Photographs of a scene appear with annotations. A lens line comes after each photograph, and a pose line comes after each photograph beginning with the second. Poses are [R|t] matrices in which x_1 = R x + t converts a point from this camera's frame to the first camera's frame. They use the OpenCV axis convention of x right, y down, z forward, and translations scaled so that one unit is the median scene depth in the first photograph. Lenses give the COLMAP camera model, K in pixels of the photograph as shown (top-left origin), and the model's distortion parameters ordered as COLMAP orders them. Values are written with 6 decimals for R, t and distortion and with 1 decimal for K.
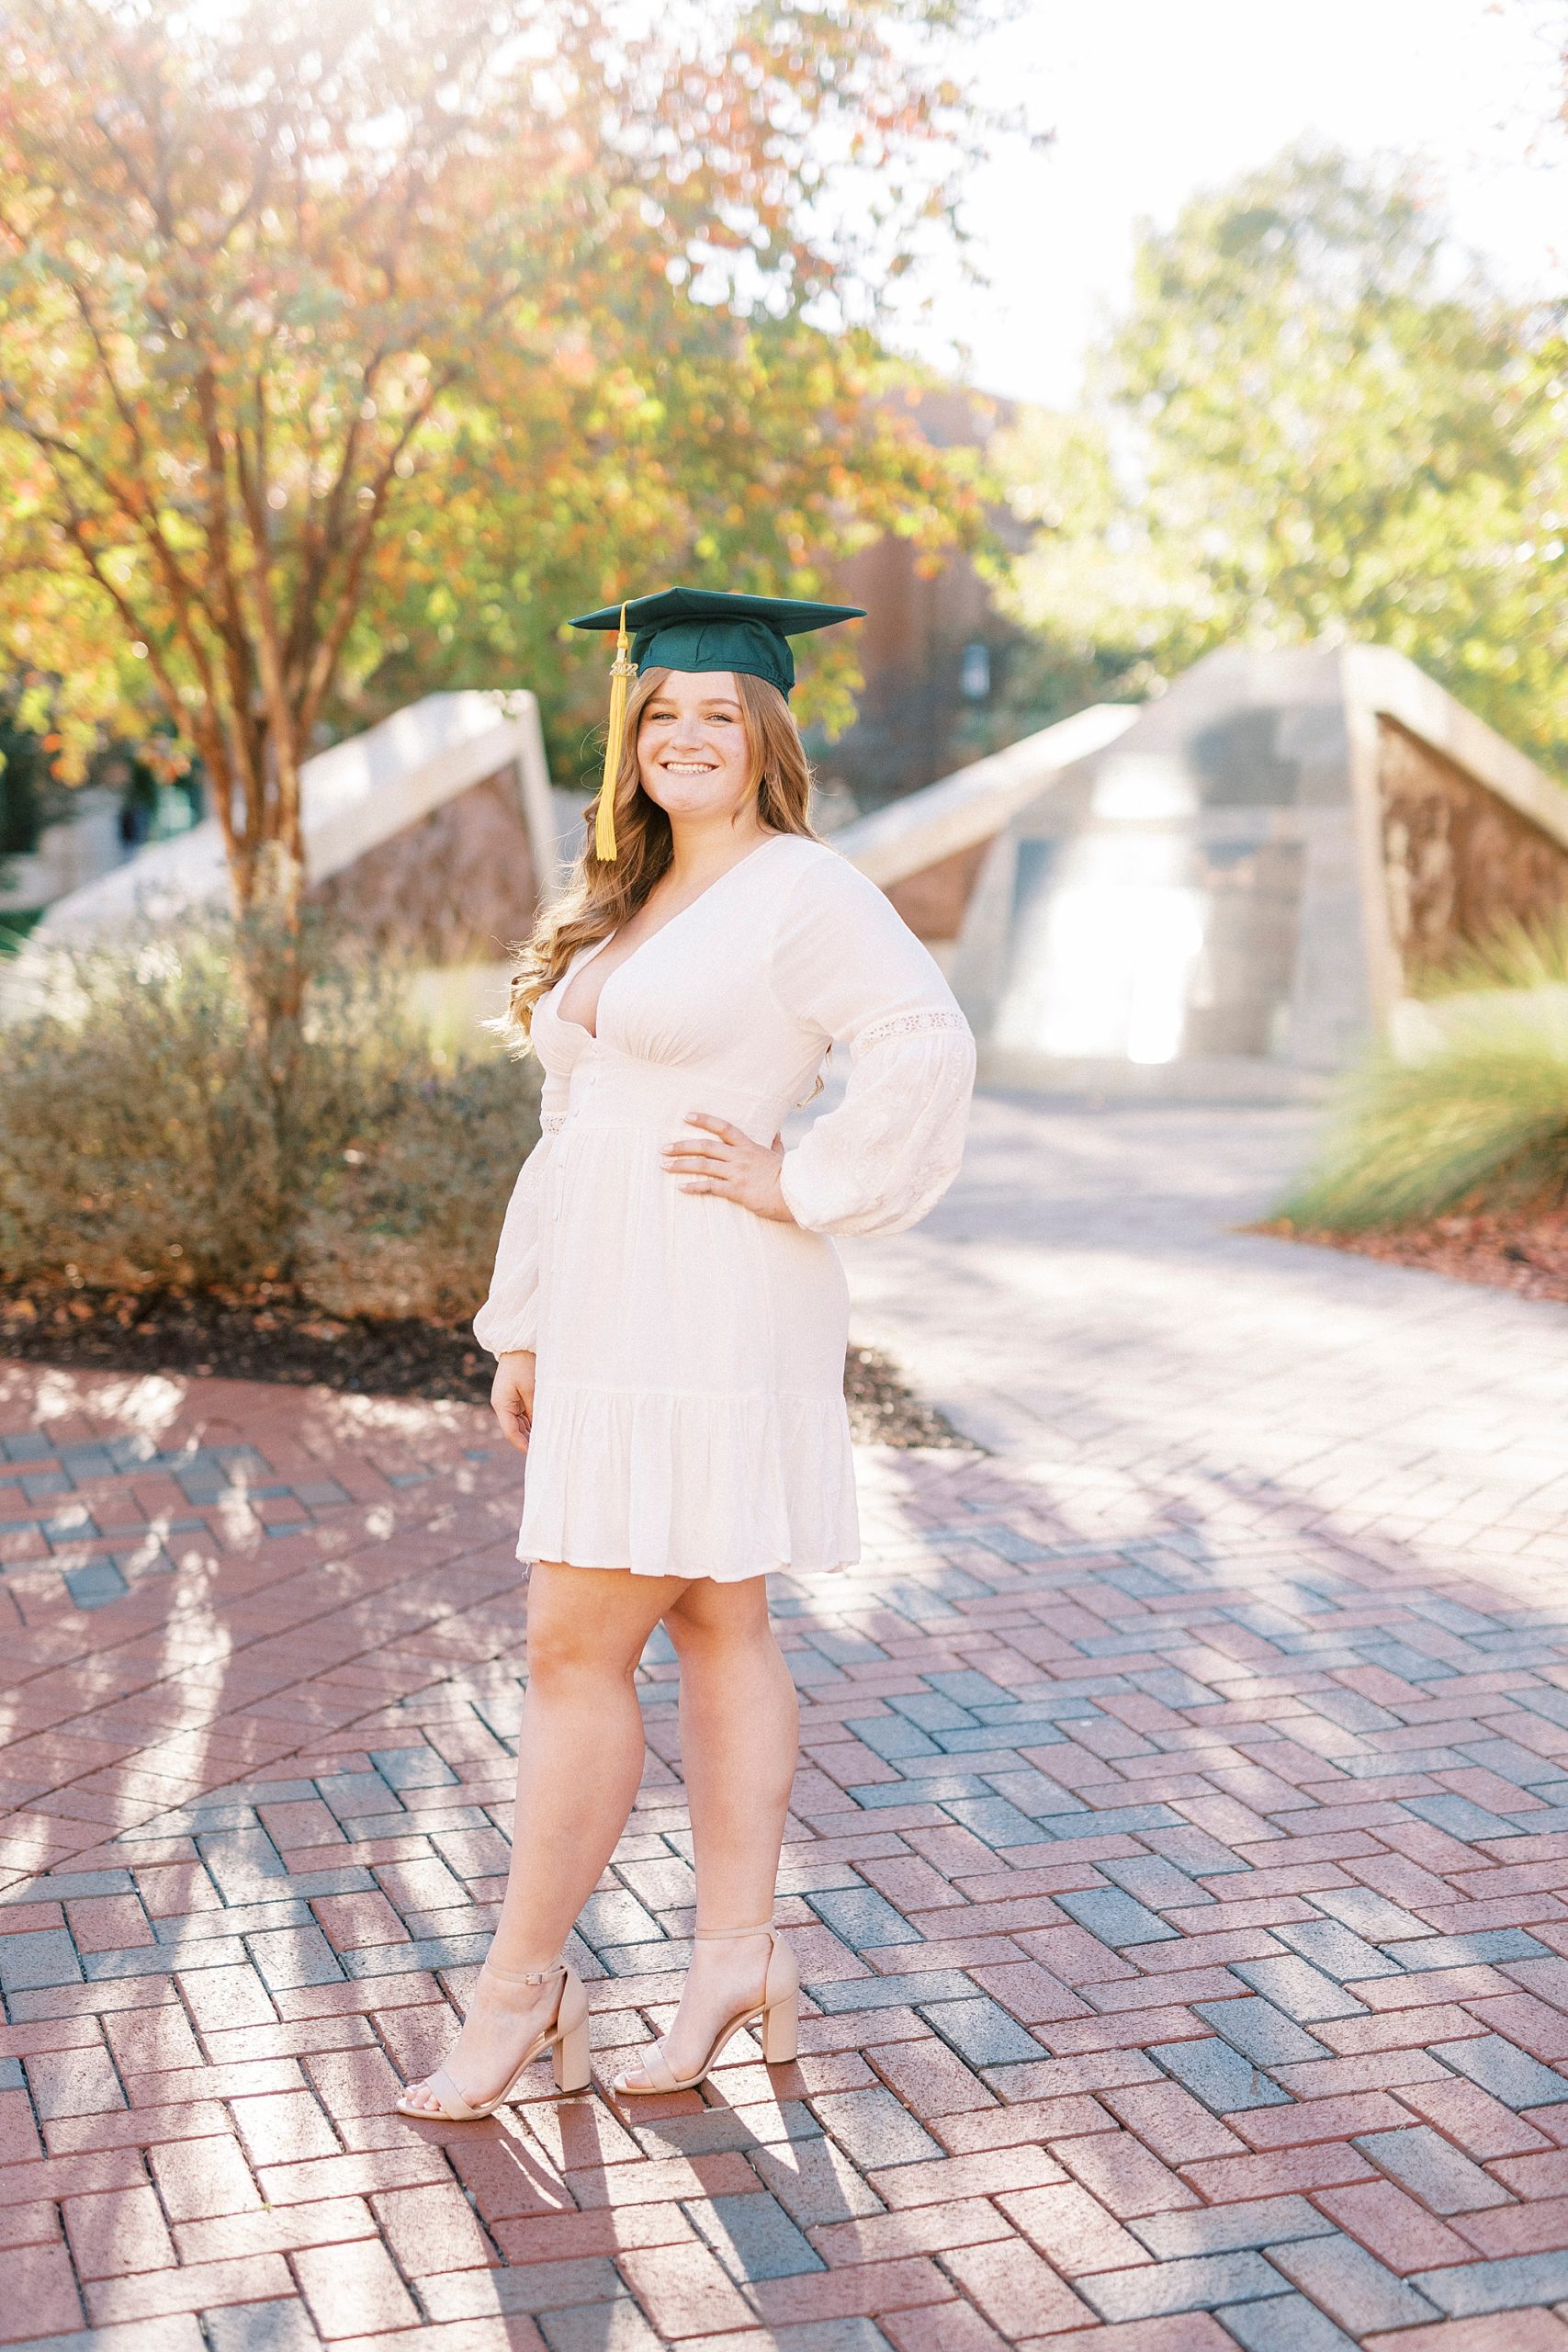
lens RADIAL K [[3902.0, 0, 765.7], [0, 3902.0, 1191.9], [0, 0, 1]] dist [0.169385, 0.000000]
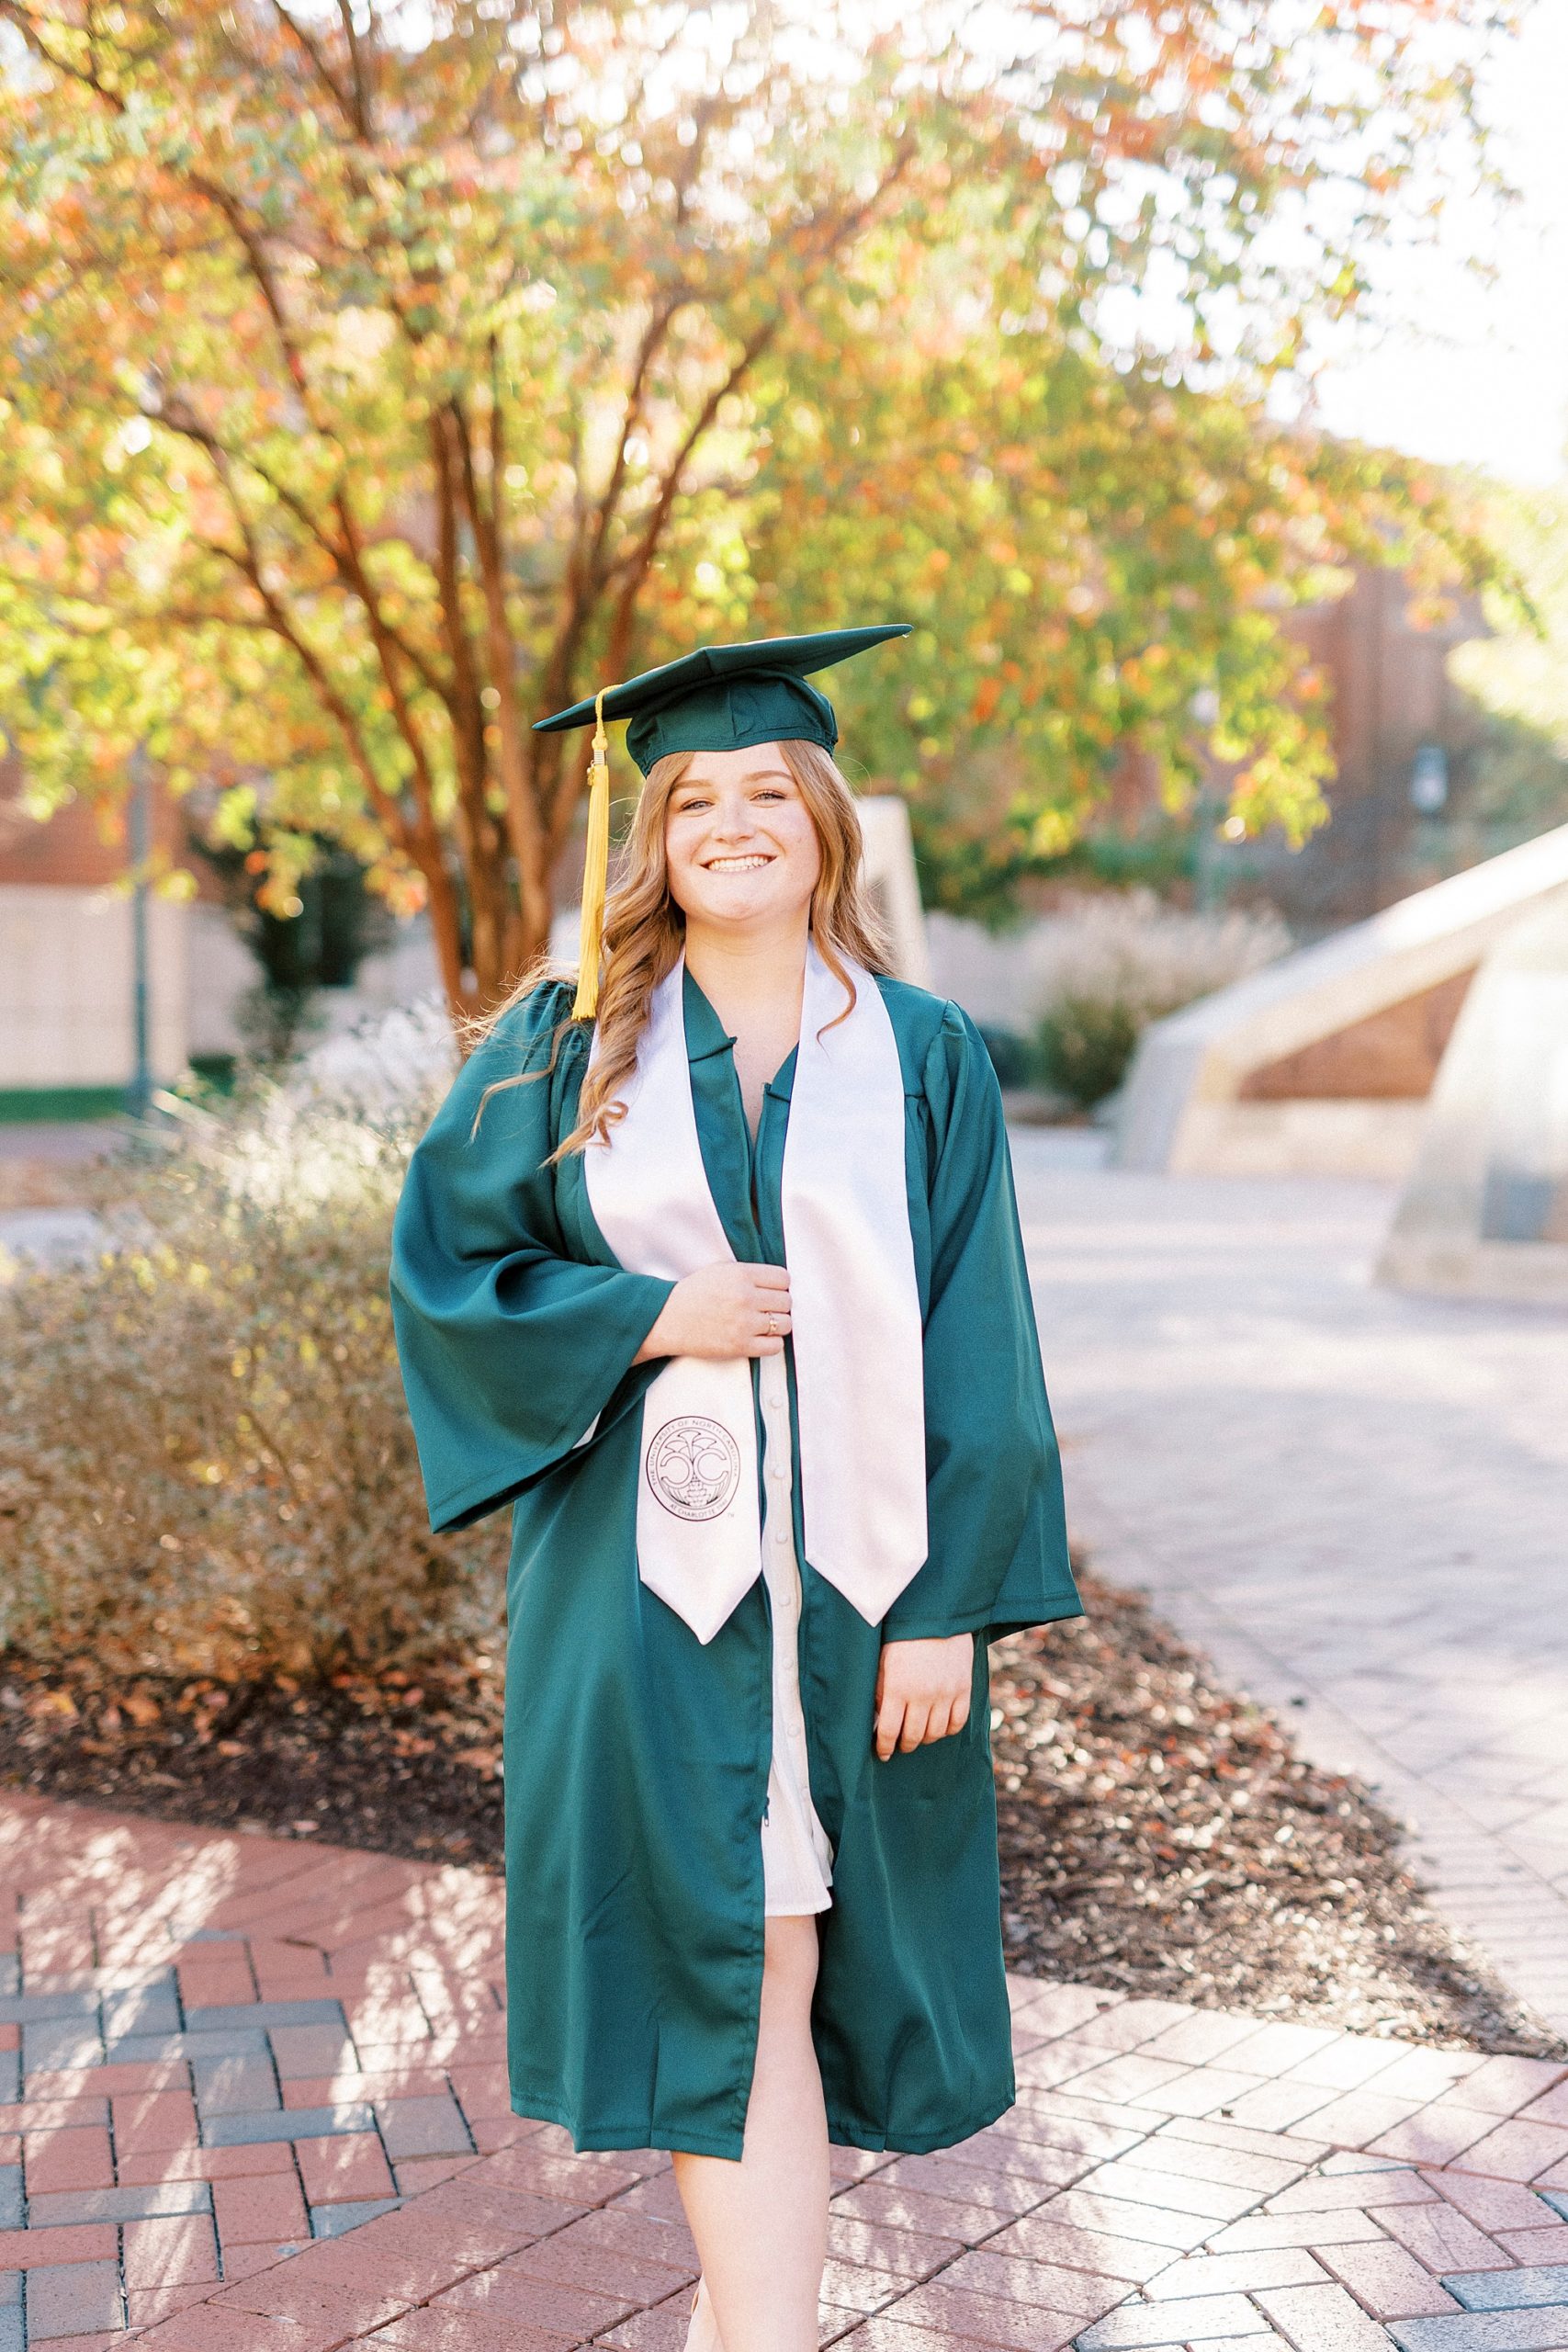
lens RADIAL K [[3902.0, 0, 780.8], [0, 3902.0, 1190.6], [0, 0, 1]] dist [0.169385, 0.000000]
pose [[0.994842, 0.006282, -0.101239, -0.001658], [-0.009582, 0.999437, -0.032143, -0.025639], [0.100980, 0.032948, 0.994343, 0.248215]]
